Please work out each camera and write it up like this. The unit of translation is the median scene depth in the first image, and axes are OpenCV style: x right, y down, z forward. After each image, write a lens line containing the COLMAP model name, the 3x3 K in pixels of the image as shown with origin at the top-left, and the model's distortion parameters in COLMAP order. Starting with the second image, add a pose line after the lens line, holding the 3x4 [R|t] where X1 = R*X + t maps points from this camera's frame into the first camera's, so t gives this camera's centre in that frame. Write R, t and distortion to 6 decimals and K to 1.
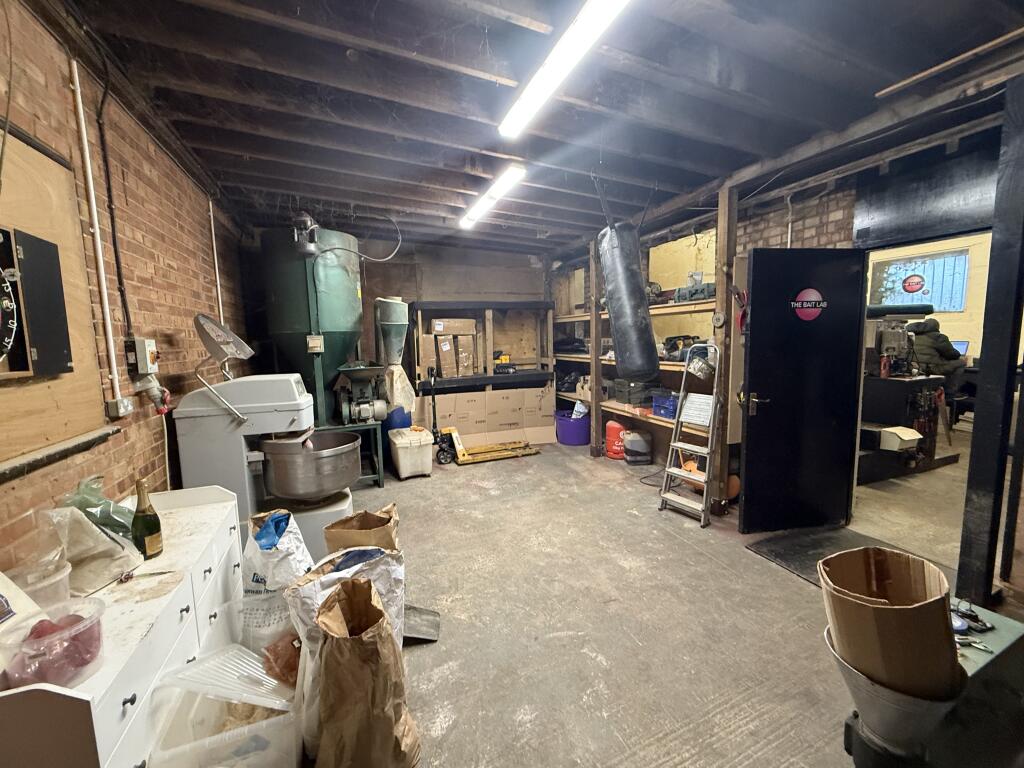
lens RADIAL K [[408.3, 0, 518.5], [0, 408.3, 383.8], [0, 0, 1]] dist [-0.000971, 0.000344]
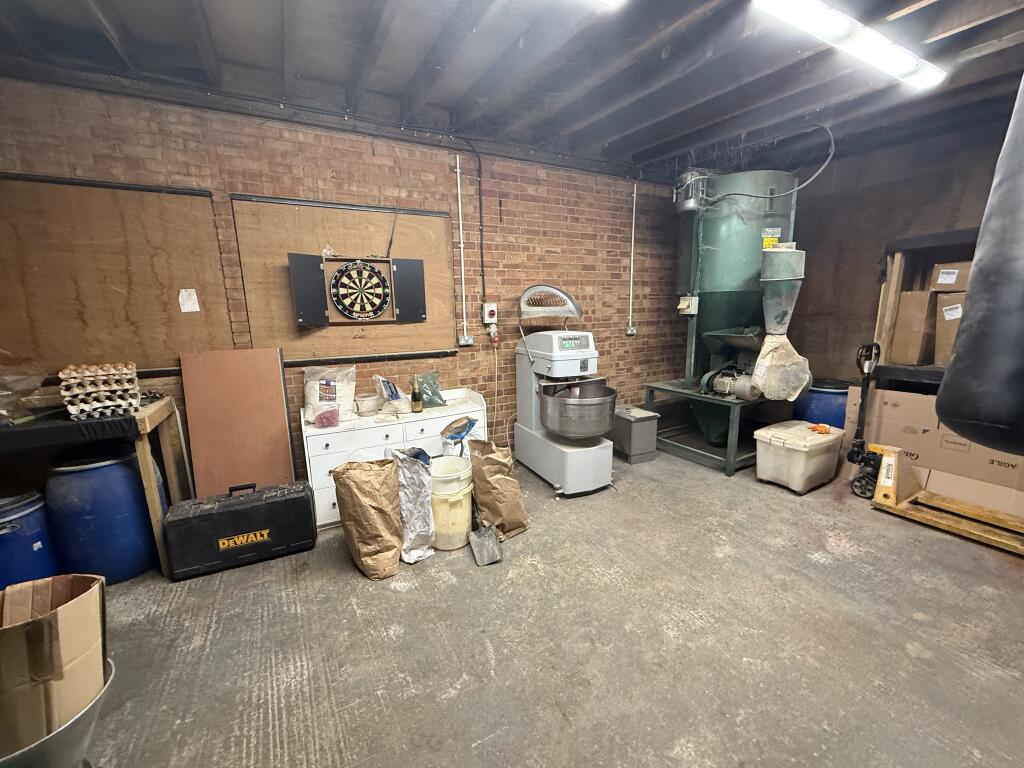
lens RADIAL K [[408.3, 0, 517.7], [0, 408.3, 381.8], [0, 0, 1]] dist [-0.000971, 0.000344]
pose [[0.126591, 0.203790, -0.970796, 0.440793], [-0.097028, 0.976520, 0.192340, -0.067147], [0.987198, 0.069846, 0.143392, 0.466527]]
